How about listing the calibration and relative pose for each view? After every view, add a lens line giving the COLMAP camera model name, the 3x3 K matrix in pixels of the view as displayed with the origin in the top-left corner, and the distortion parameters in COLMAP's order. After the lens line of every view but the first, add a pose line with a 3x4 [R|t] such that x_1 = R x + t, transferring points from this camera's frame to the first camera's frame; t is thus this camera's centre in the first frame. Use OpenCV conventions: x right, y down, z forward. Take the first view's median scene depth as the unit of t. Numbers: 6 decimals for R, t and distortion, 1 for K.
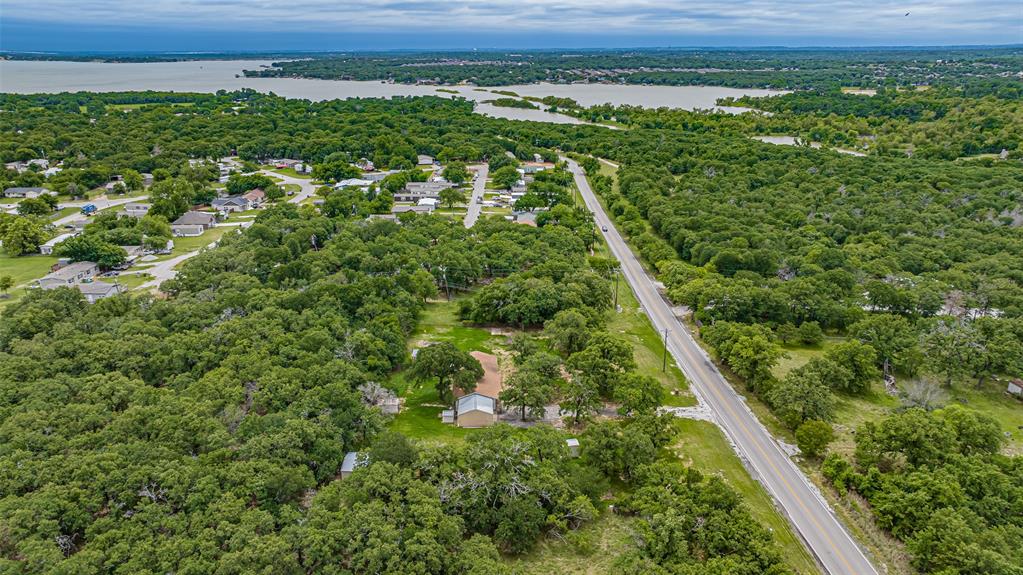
lens RADIAL K [[717.1, 0, 514.7], [0, 717.1, 285.8], [0, 0, 1]] dist [-0.050449, 0.052359]
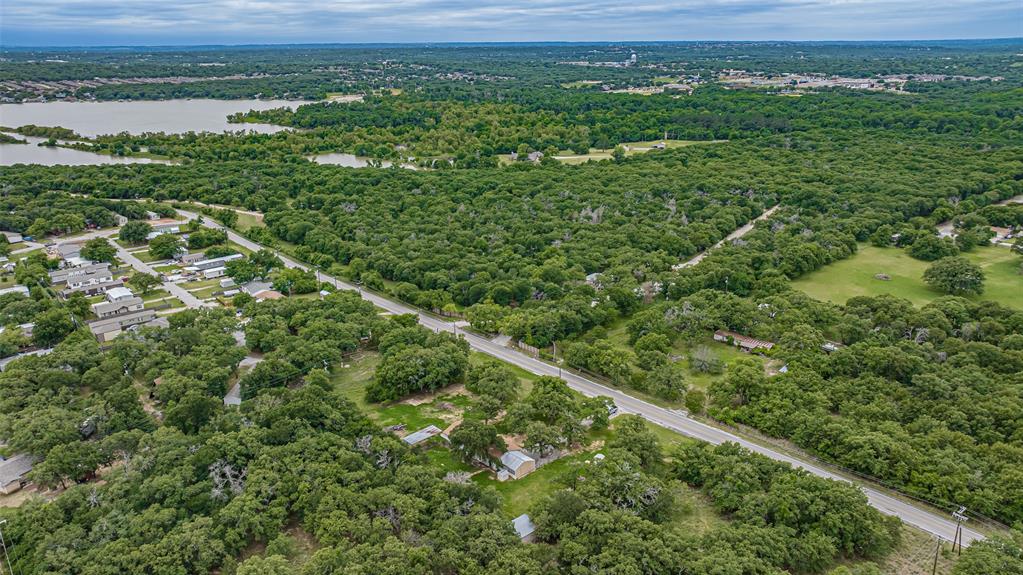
lens RADIAL K [[717.1, 0, 514.7], [0, 717.1, 285.8], [0, 0, 1]] dist [-0.050449, 0.052359]
pose [[0.748654, -0.210819, 0.628548, -0.445300], [0.207867, 0.974928, 0.079410, -0.133869], [-0.629531, 0.071204, 0.773706, -0.009345]]
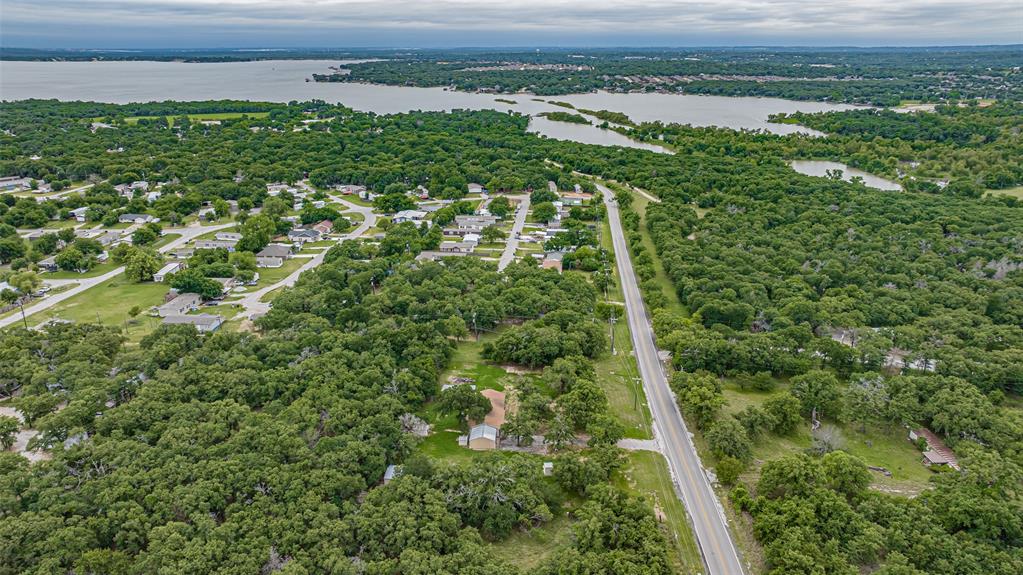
lens RADIAL K [[717.1, 0, 514.7], [0, 717.1, 285.8], [0, 0, 1]] dist [-0.050449, 0.052359]
pose [[0.996351, 0.028782, -0.080353, 0.059629], [-0.028479, 0.999582, 0.004915, -0.068989], [0.080461, -0.002609, 0.996754, -0.199852]]
